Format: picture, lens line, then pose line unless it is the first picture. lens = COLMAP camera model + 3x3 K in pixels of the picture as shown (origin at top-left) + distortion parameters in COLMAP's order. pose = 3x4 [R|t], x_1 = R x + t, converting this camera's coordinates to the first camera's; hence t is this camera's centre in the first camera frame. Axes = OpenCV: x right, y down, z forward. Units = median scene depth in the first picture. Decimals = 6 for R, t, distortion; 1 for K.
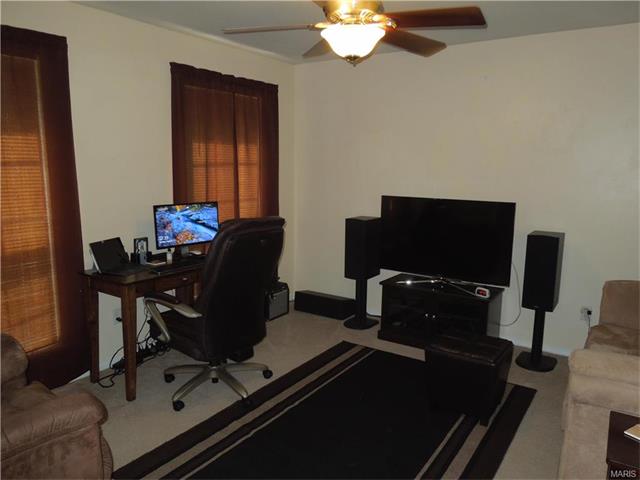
lens RADIAL K [[488.4, 0, 316.7], [0, 488.4, 238.6], [0, 0, 1]] dist [0.004109, 0.016884]
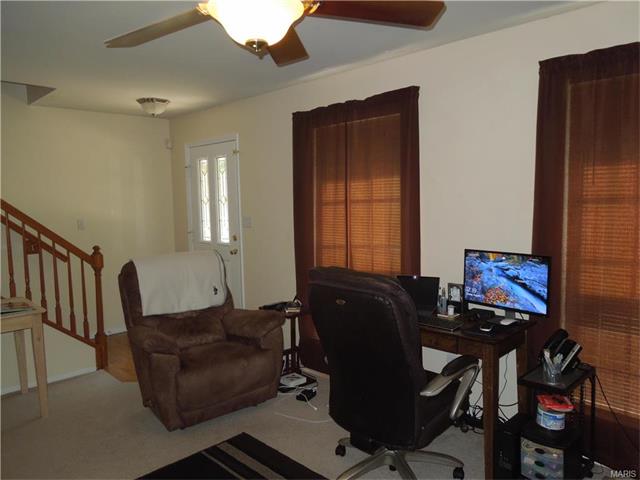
lens RADIAL K [[488.4, 0, 318.2], [0, 488.4, 237.0], [0, 0, 1]] dist [0.004109, 0.016884]
pose [[-0.217328, 0.073631, -0.973317, 0.522871], [-0.130515, 0.986005, 0.103733, -0.136992], [0.967334, 0.149577, -0.204677, 0.887276]]
